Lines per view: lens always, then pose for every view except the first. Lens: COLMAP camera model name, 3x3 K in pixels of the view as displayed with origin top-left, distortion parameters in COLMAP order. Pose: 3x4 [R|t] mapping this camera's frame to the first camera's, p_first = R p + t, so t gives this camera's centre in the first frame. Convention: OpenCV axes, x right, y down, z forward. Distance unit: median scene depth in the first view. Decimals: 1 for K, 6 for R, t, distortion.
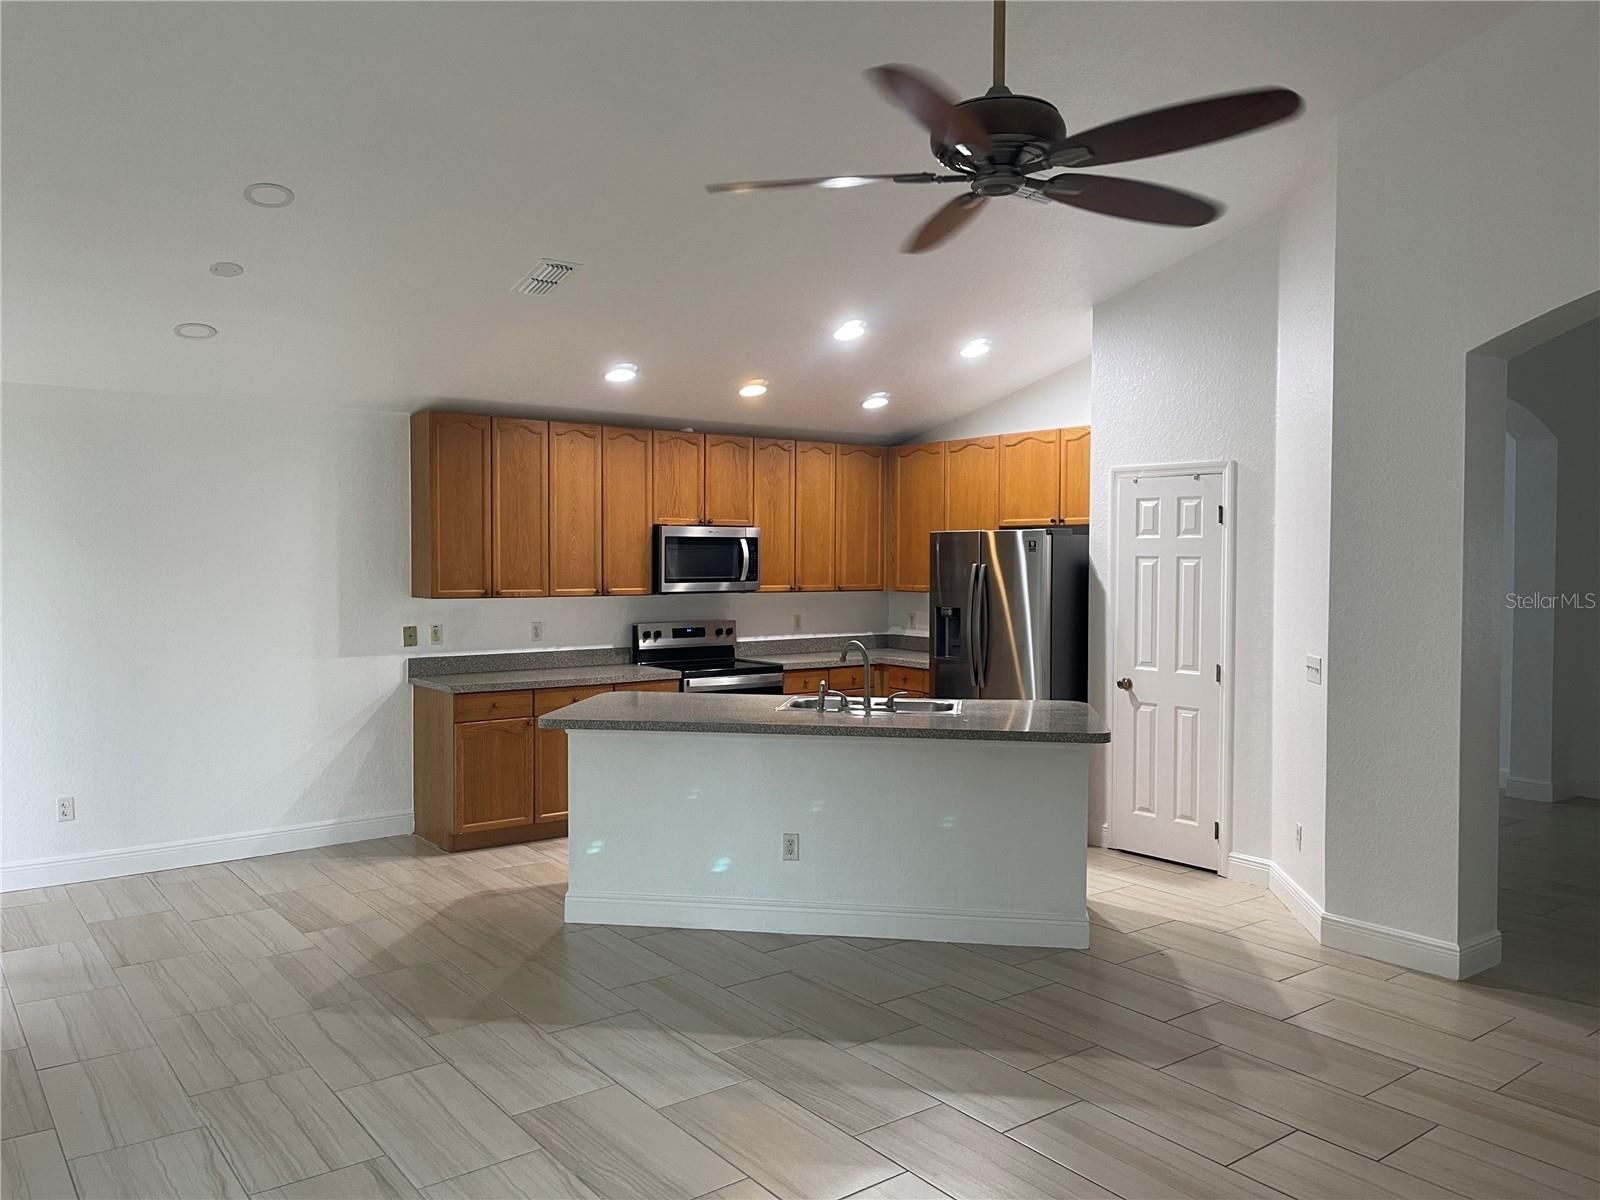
lens RADIAL K [[1180.8, 0, 784.7], [0, 1180.8, 574.8], [0, 0, 1]] dist [0.039091, -0.002862]
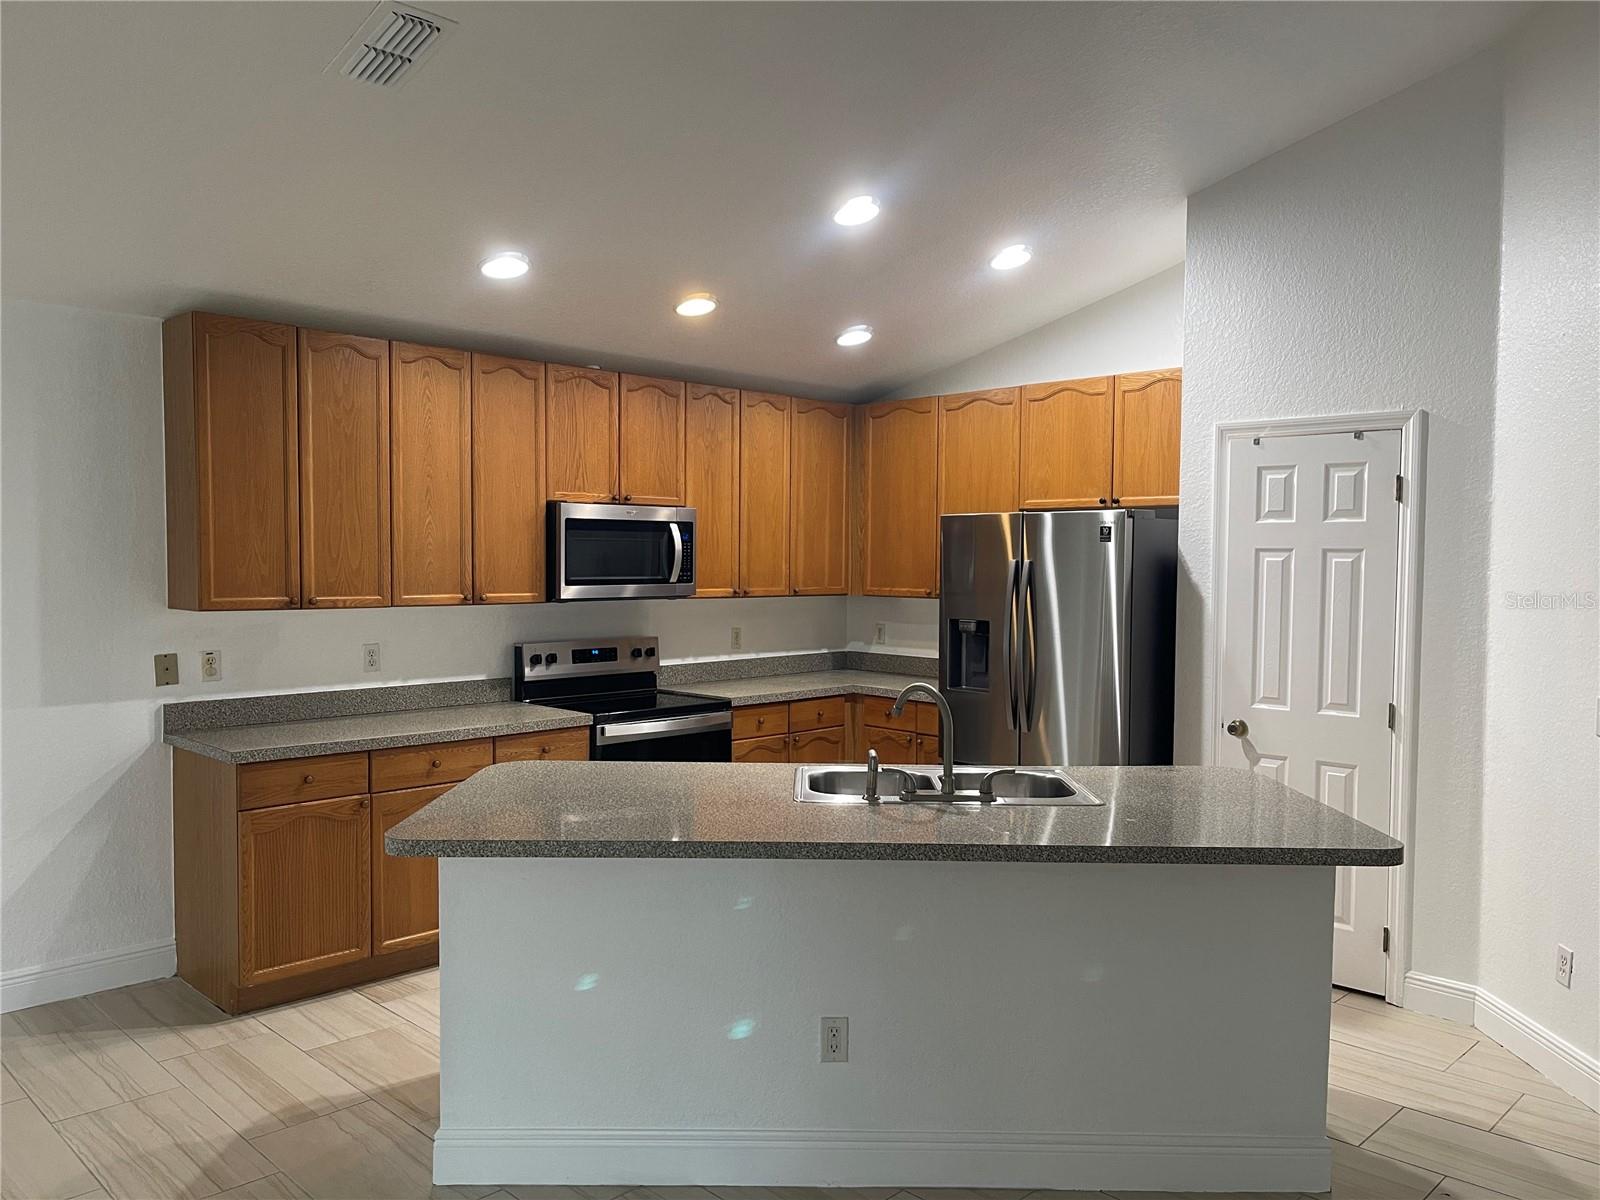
lens RADIAL K [[1192.8, 0, 800.0], [0, 1192.8, 600.0], [0, 0, 1]] dist [0.036632, -0.033683]
pose [[0.989613, -0.001673, 0.143746, -0.068789], [-0.001567, 0.999747, 0.022424, -0.000606], [-0.143748, -0.022416, 0.989360, 0.300171]]
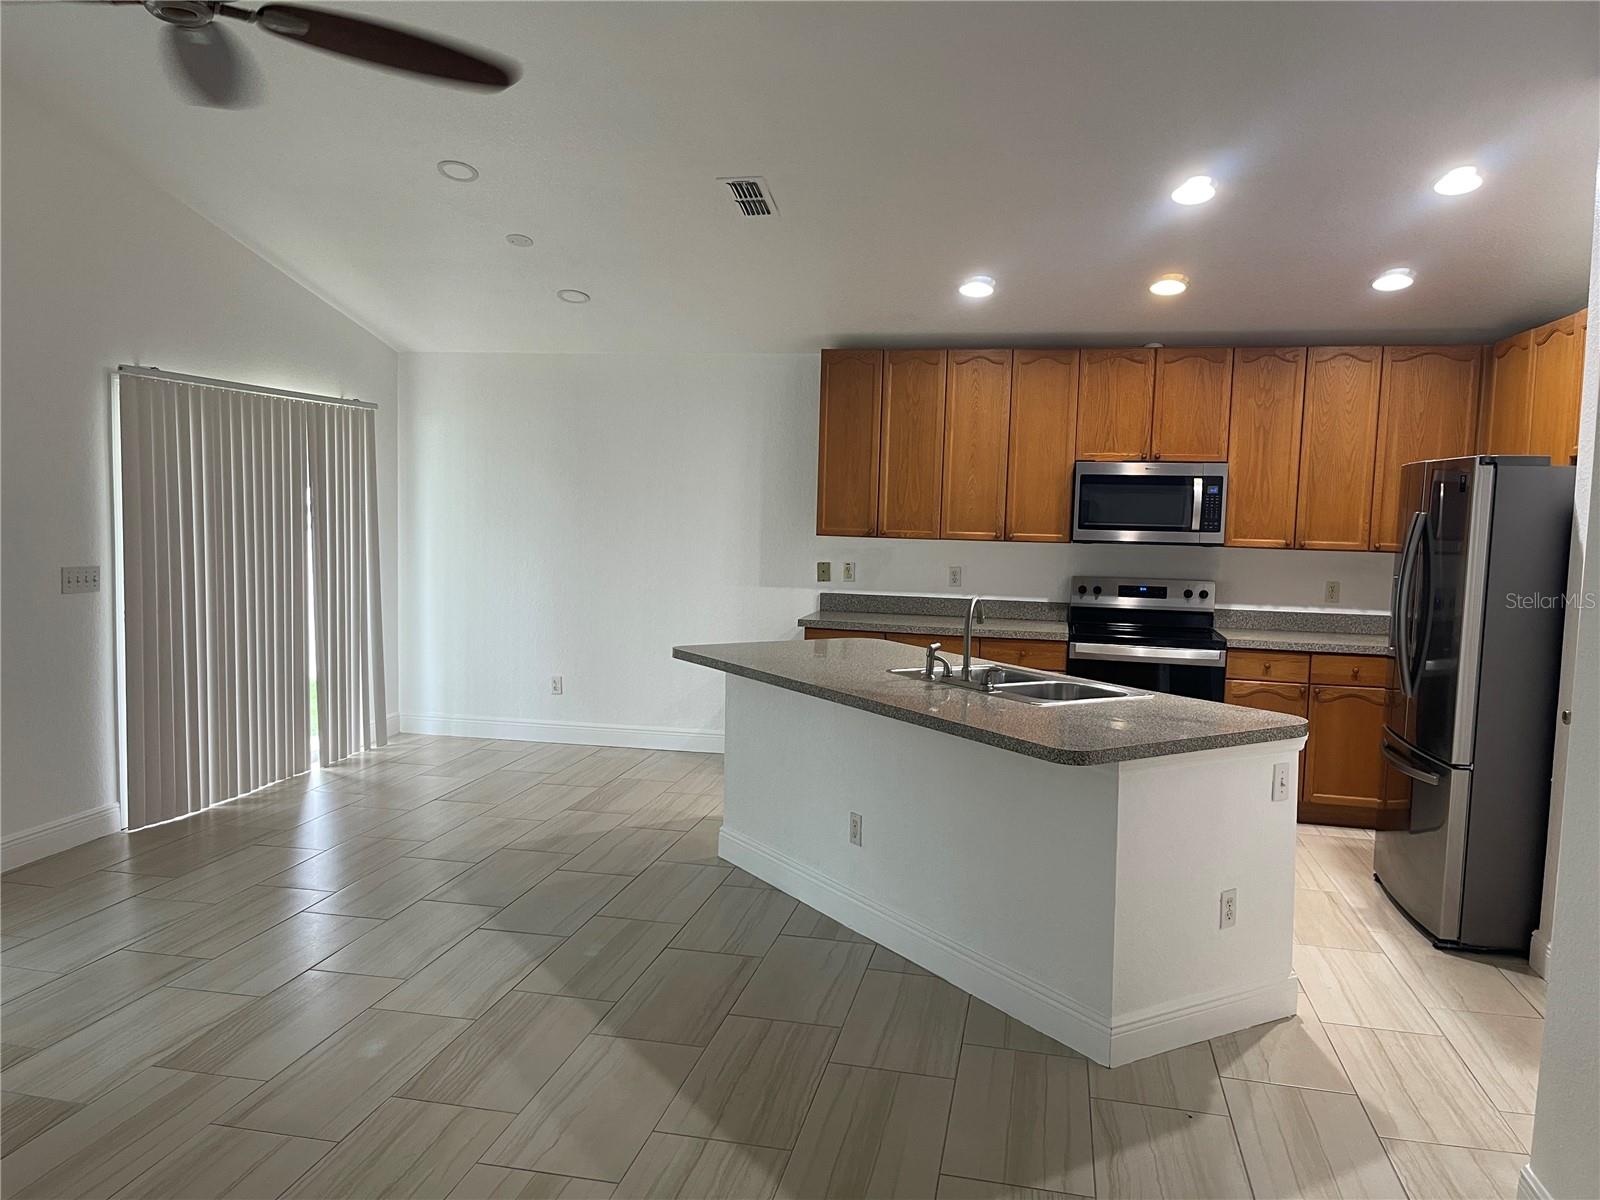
lens RADIAL K [[1192.8, 0, 800.0], [0, 1192.8, 600.0], [0, 0, 1]] dist [0.036632, -0.033683]
pose [[0.653681, 0.074318, -0.753112, 0.437594], [-0.033065, 0.997021, 0.069688, 0.004324], [0.756047, -0.020652, 0.654191, 0.292241]]
